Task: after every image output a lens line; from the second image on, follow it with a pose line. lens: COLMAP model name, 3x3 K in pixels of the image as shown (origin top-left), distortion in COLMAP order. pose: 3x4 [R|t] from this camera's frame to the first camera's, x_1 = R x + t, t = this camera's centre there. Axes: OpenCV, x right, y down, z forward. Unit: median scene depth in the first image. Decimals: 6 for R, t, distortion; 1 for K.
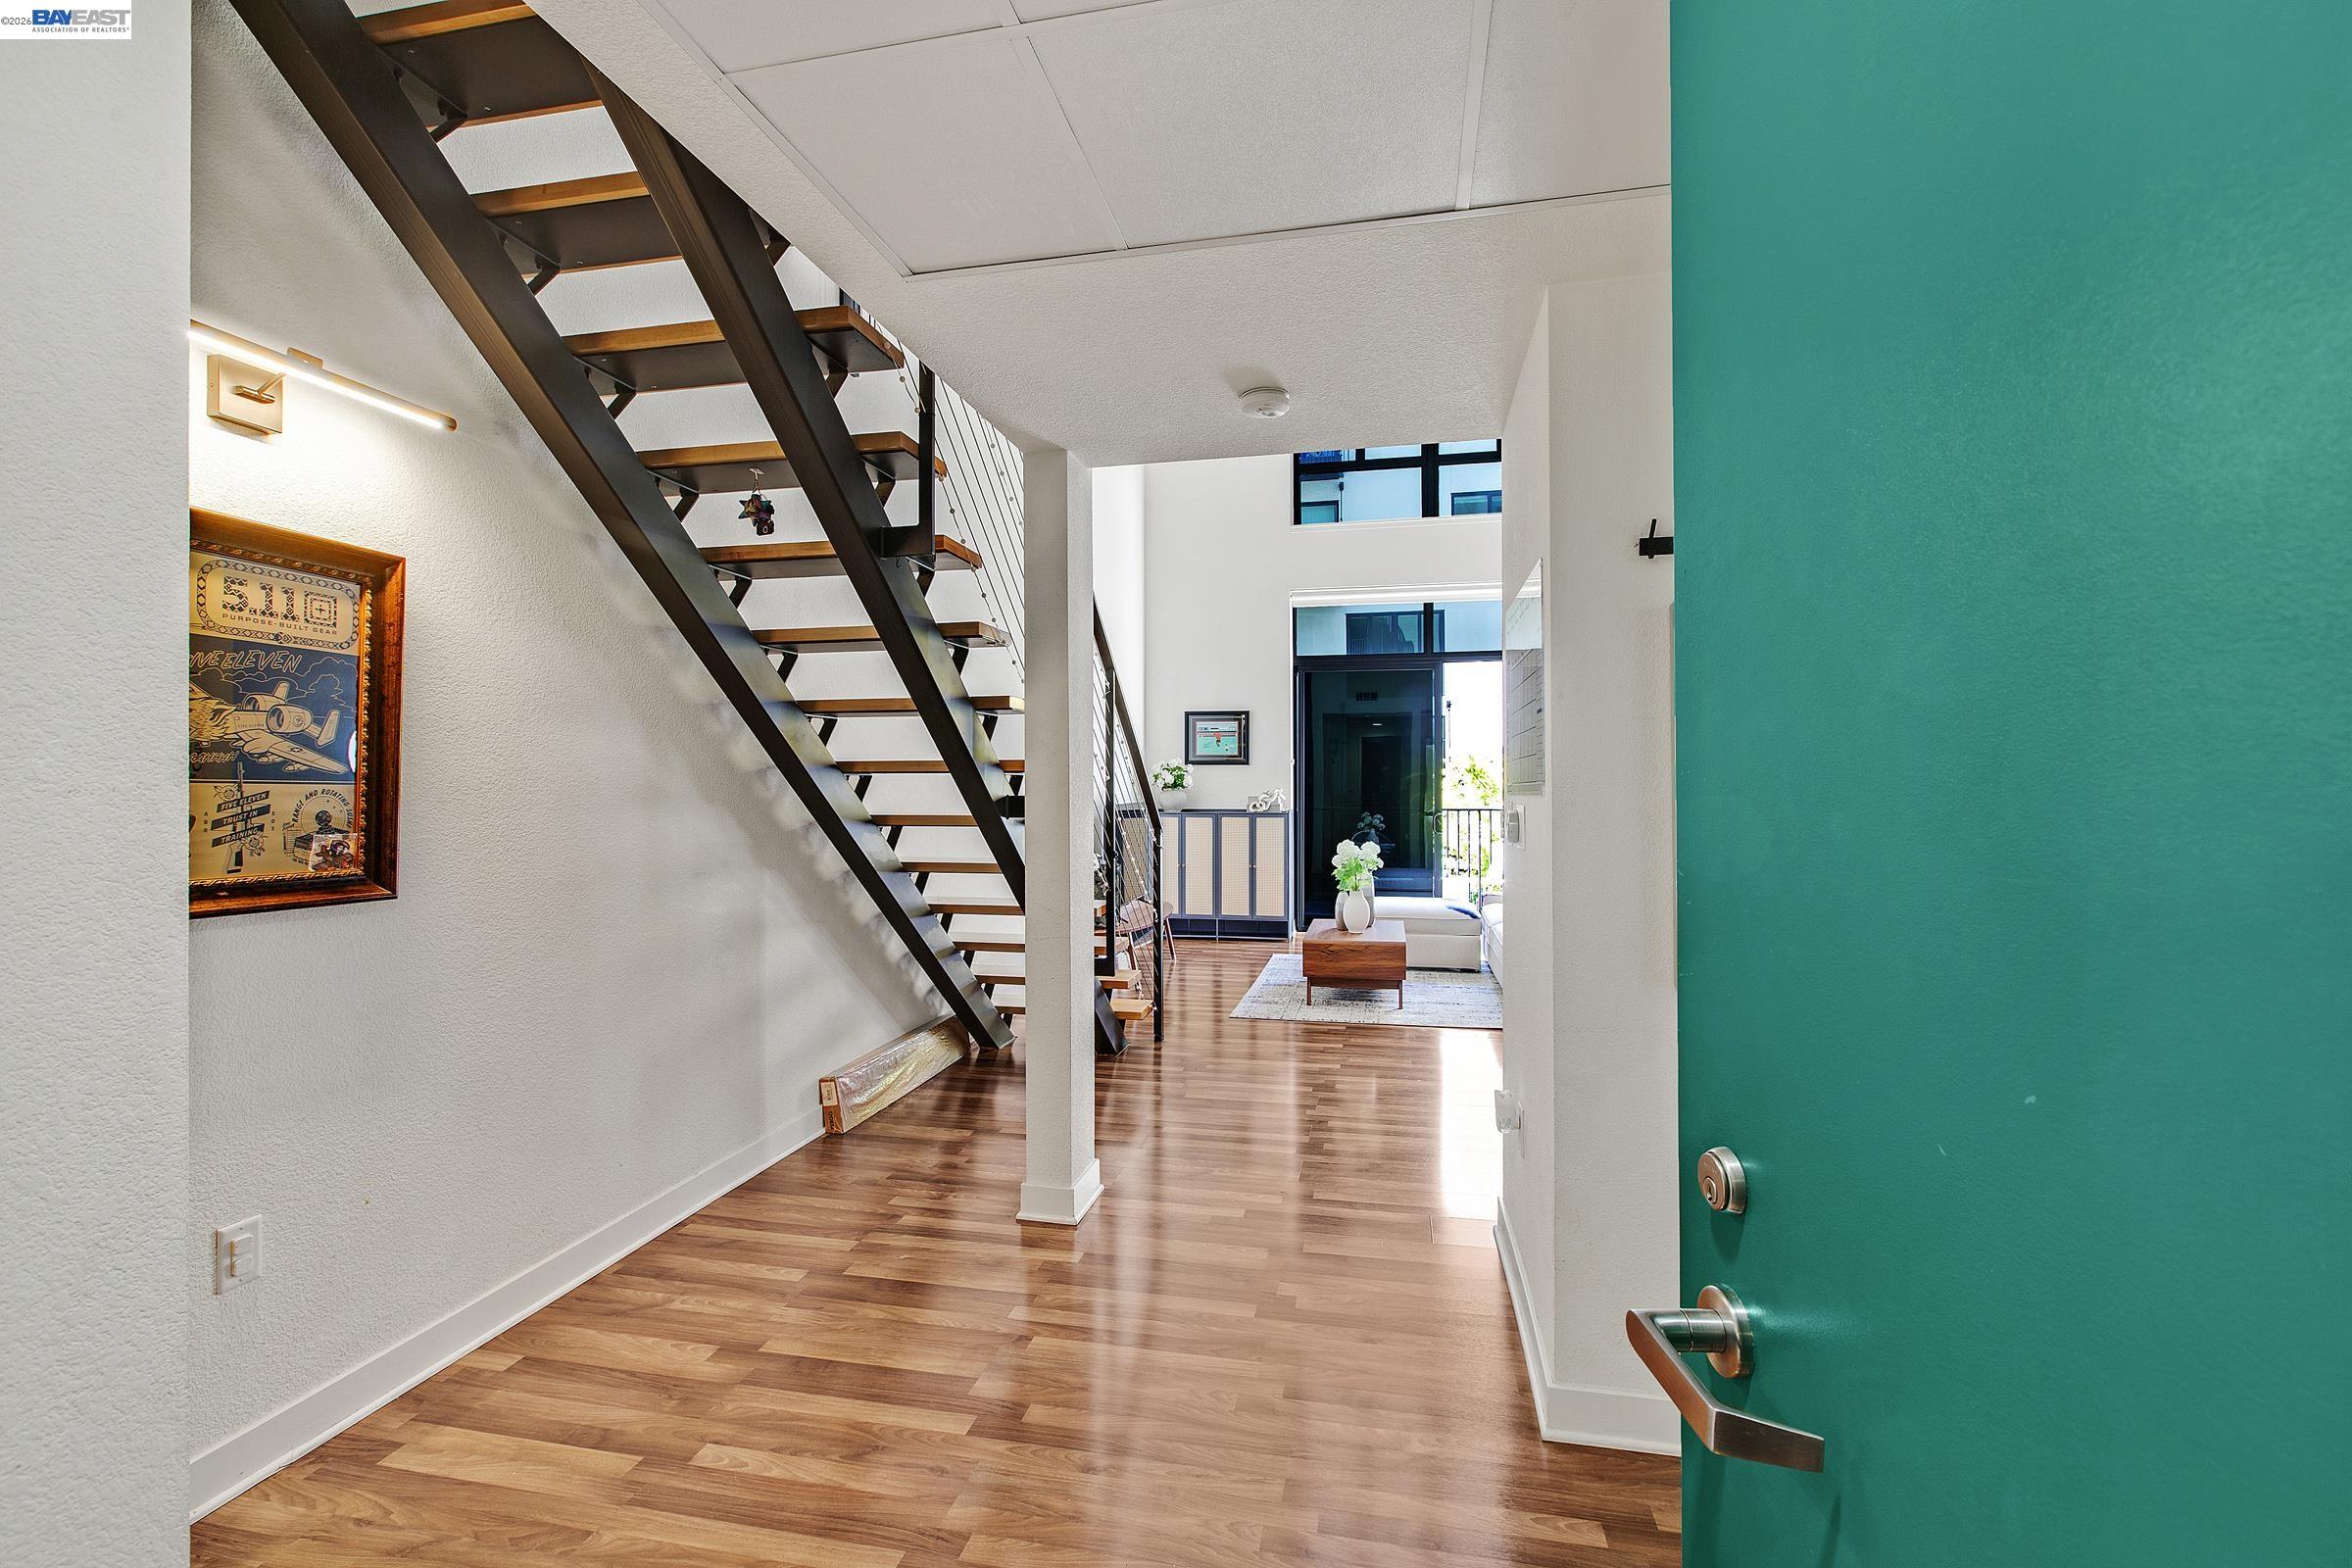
lens RADIAL K [[1037.9, 0, 1178.2], [0, 1037.9, 789.0], [0, 0, 1]] dist [0.001408, 0.000181]
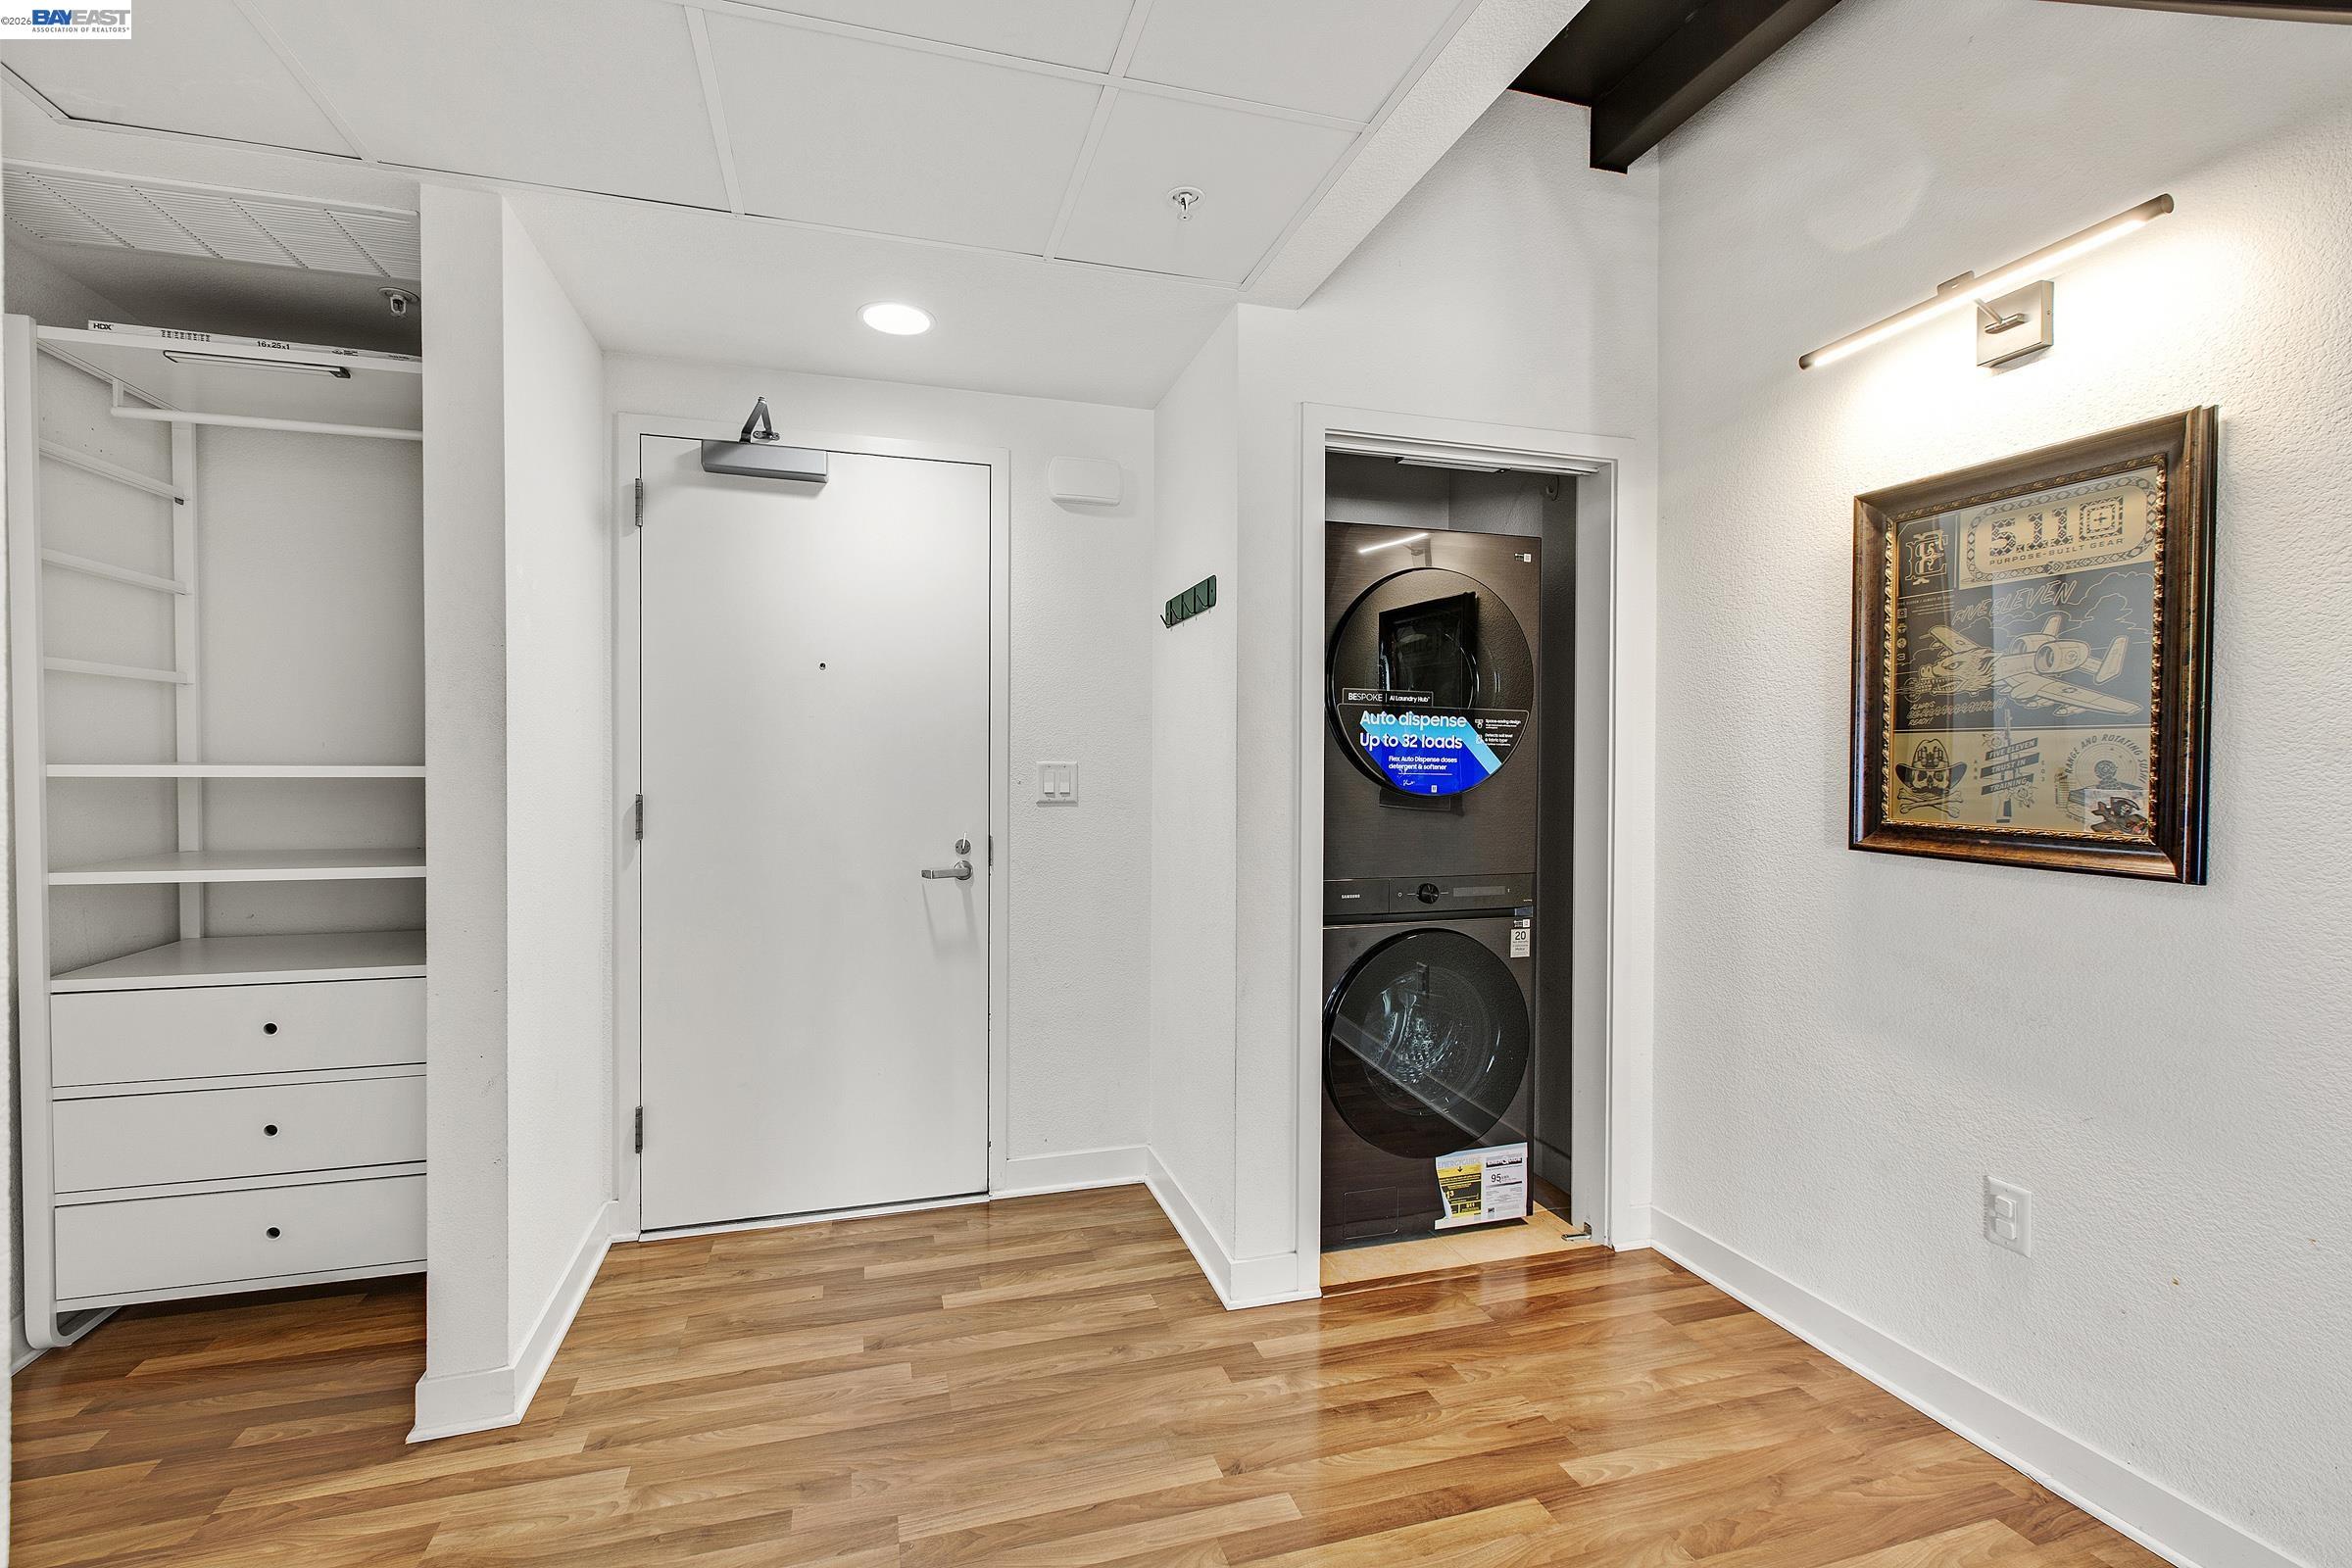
lens RADIAL K [[1037.9, 0, 1175.6], [0, 1037.9, 775.6], [0, 0, 1]] dist [0.001408, 0.000181]
pose [[-0.878503, 0.006851, -0.477688, 0.232365], [0.001522, 0.999932, 0.011543, 0.023086], [0.477735, 0.009414, -0.878454, 1.426189]]
